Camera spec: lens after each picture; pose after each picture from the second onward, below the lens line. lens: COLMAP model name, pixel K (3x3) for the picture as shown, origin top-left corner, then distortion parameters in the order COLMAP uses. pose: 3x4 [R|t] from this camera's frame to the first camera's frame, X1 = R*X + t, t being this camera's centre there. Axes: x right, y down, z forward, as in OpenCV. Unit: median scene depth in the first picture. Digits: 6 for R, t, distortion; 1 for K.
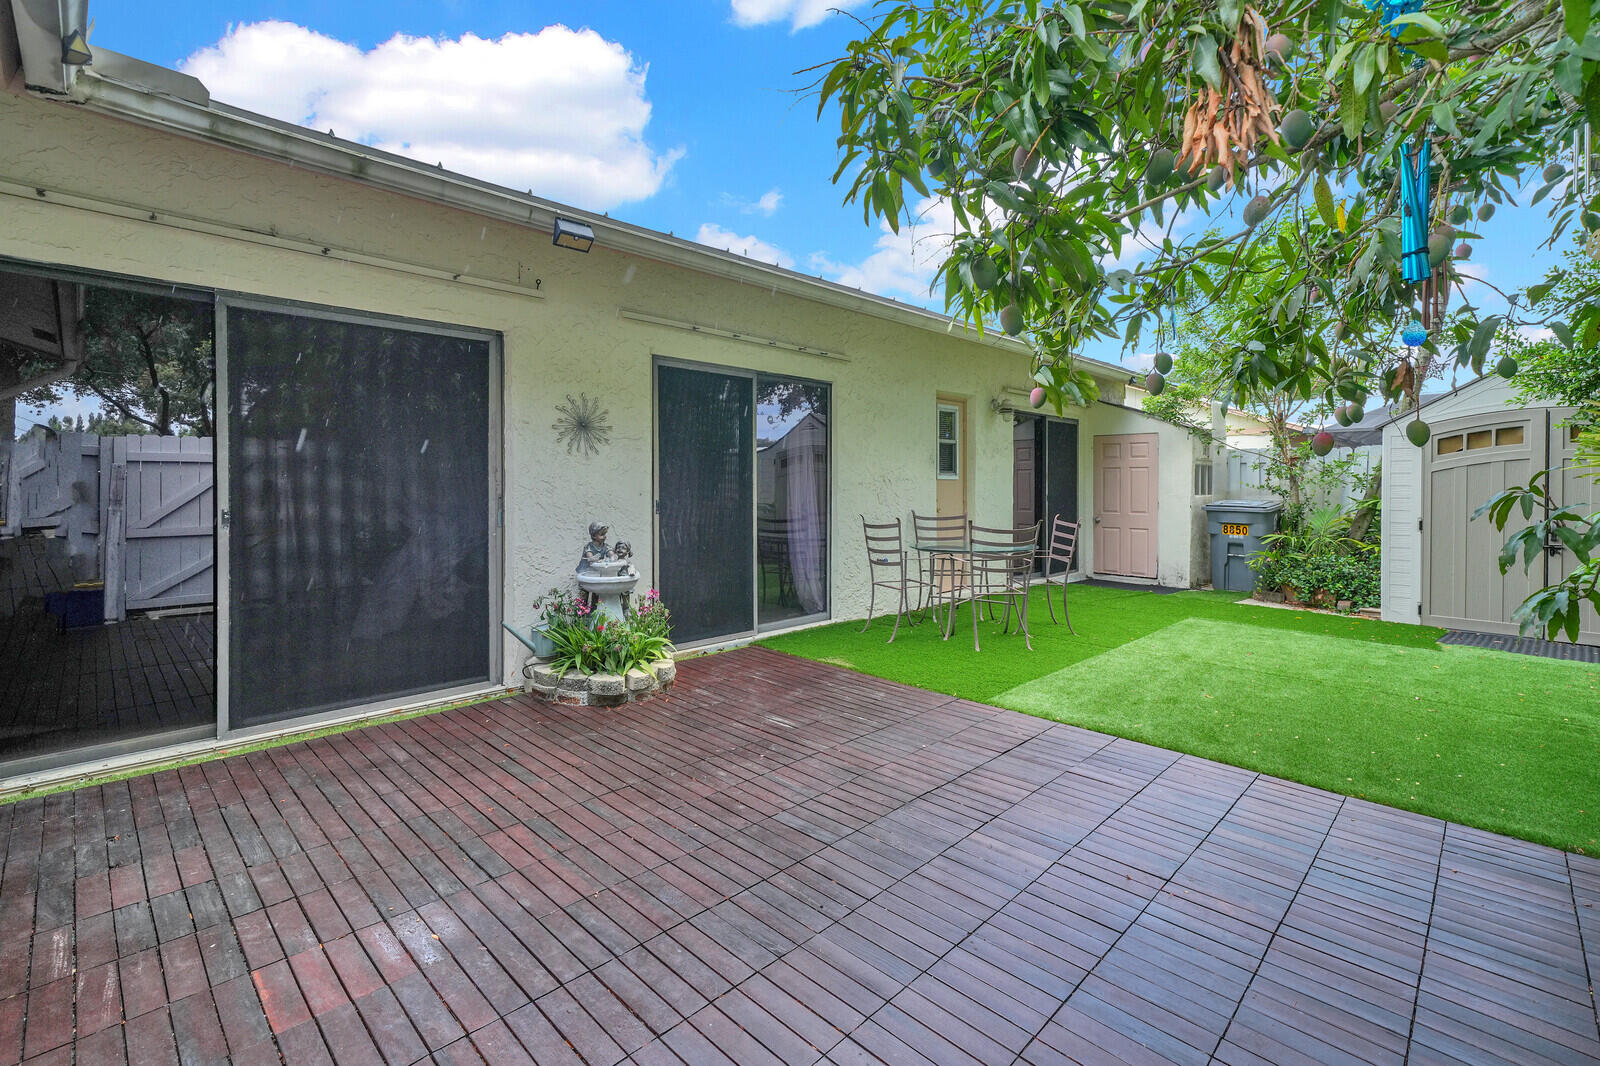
lens RADIAL K [[728.8, 0, 772.6], [0, 728.8, 487.7], [0, 0, 1]] dist [0.001330, 0.002025]
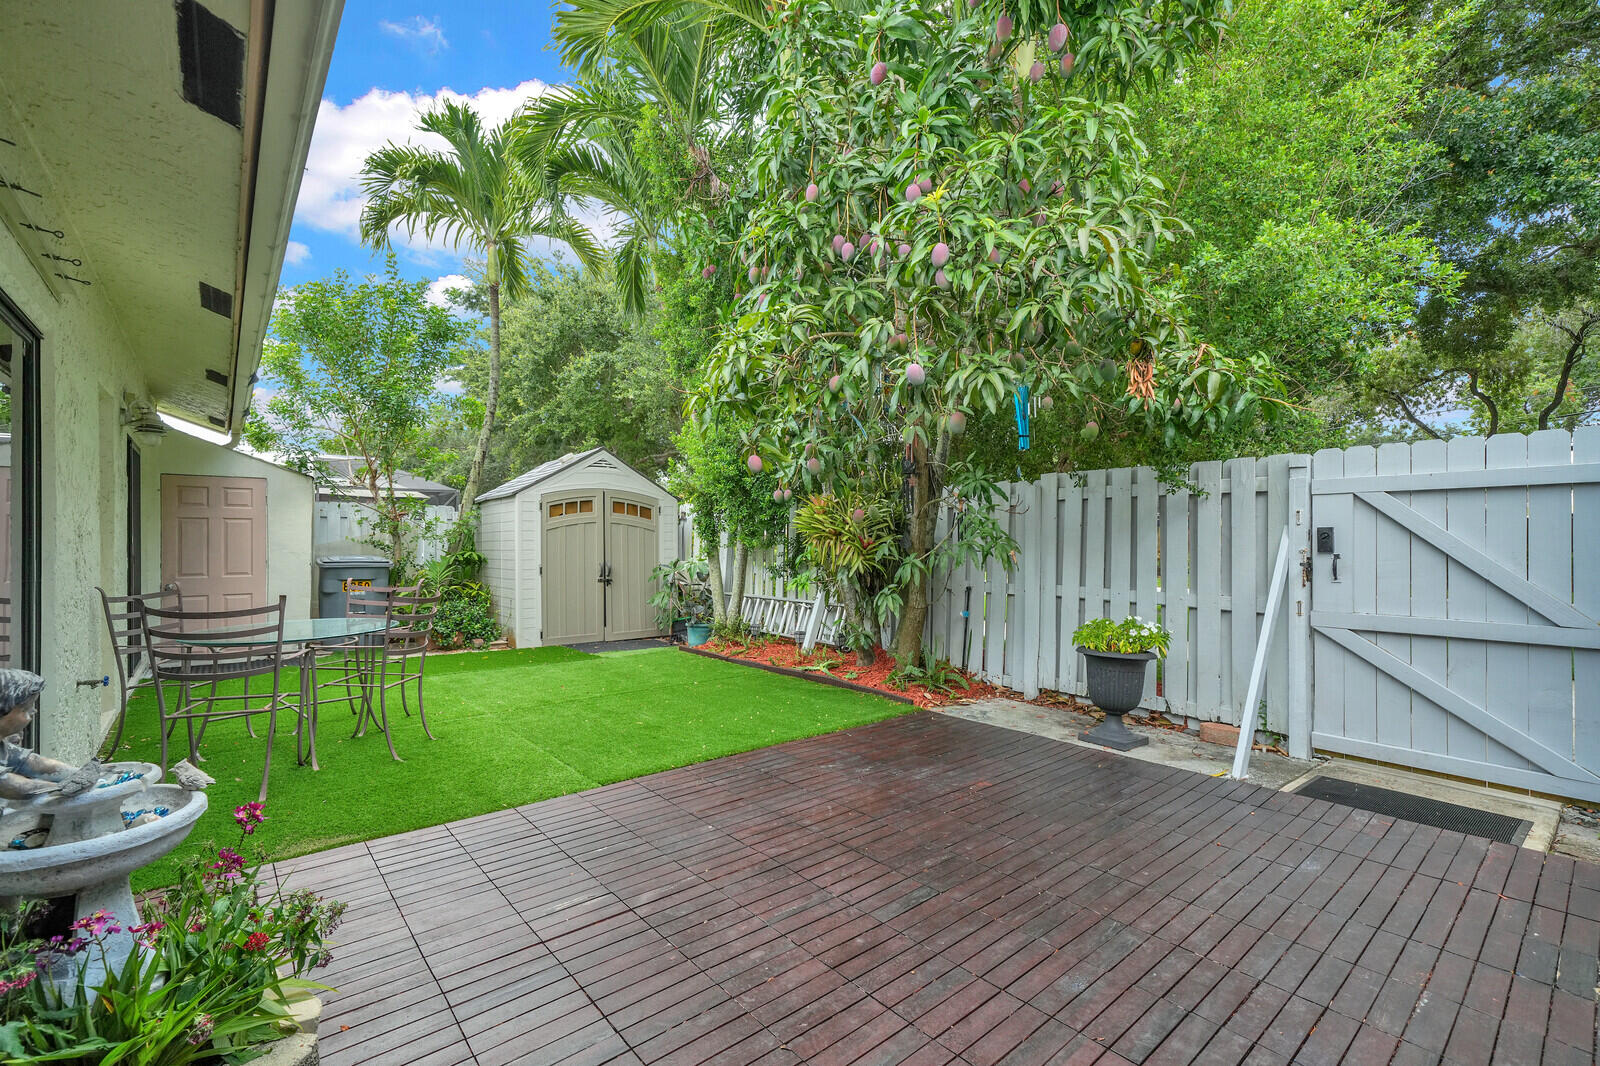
lens RADIAL K [[728.8, 0, 796.7], [0, 728.8, 536.7], [0, 0, 1]] dist [0.001330, 0.002025]
pose [[0.041543, 0.000726, 0.999136, -0.808266], [0.002407, 0.999997, -0.000826, -0.014499], [-0.999134, 0.002440, 0.041541, 0.967805]]
